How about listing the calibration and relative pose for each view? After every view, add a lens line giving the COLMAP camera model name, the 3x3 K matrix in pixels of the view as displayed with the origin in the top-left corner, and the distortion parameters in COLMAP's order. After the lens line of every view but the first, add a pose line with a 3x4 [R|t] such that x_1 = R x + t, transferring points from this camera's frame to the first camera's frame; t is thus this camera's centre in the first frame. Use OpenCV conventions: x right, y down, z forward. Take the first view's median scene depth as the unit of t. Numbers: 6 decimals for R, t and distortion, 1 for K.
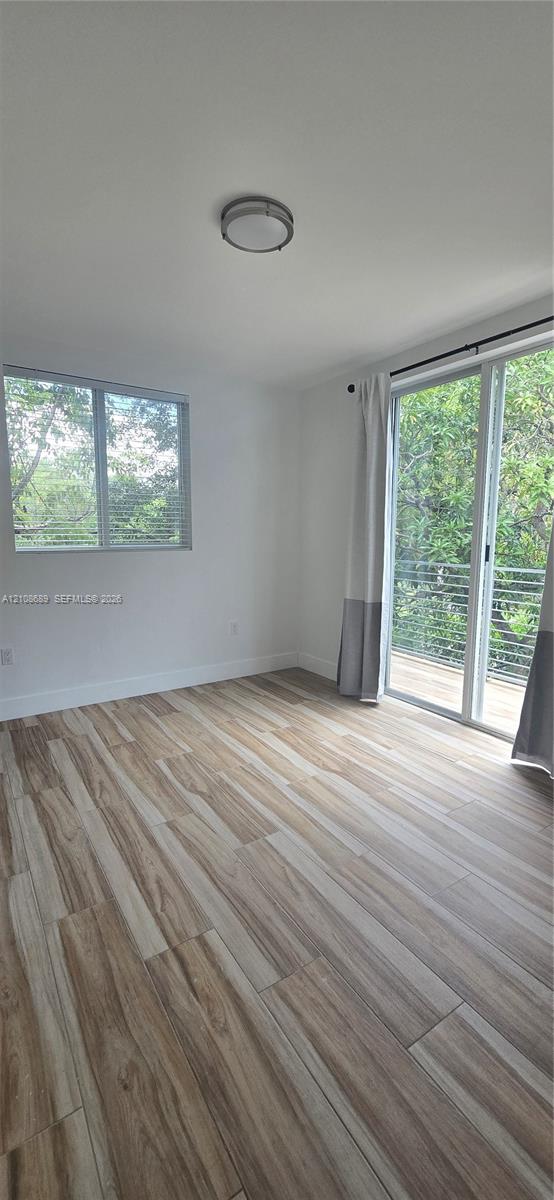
lens RADIAL K [[488.5, 0, 277.0], [0, 488.5, 600.0], [0, 0, 1]] dist [-0.000446, -0.000113]
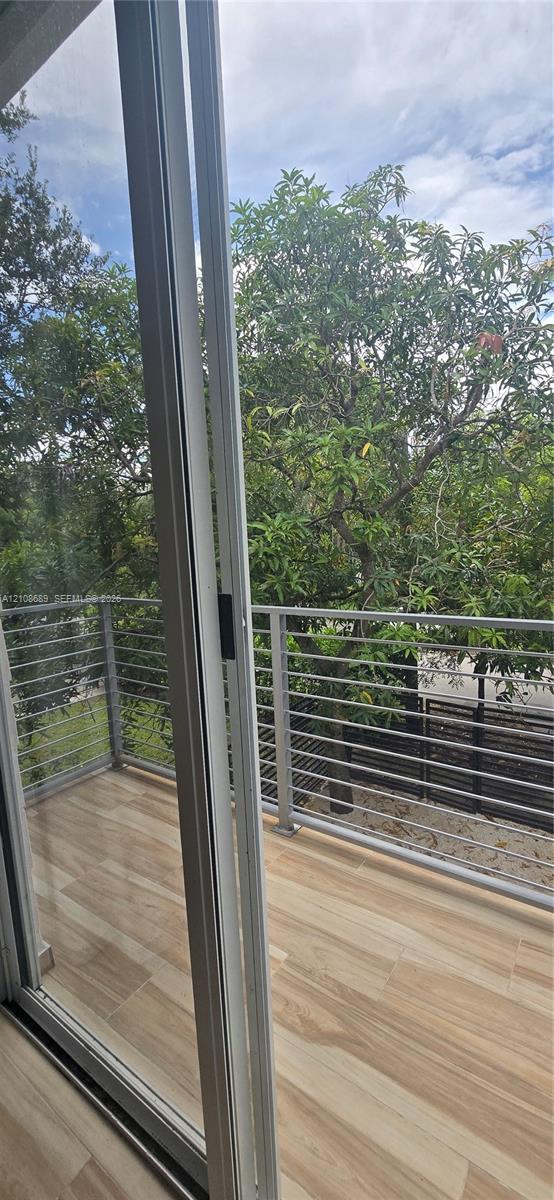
lens RADIAL K [[488.5, 0, 277.0], [0, 488.5, 600.0], [0, 0, 1]] dist [-0.000446, -0.000113]
pose [[0.928695, -0.096149, 0.358164, 0.259158], [0.101872, 0.994793, 0.002904, -0.075443], [-0.356579, 0.033790, 0.933654, 0.534597]]
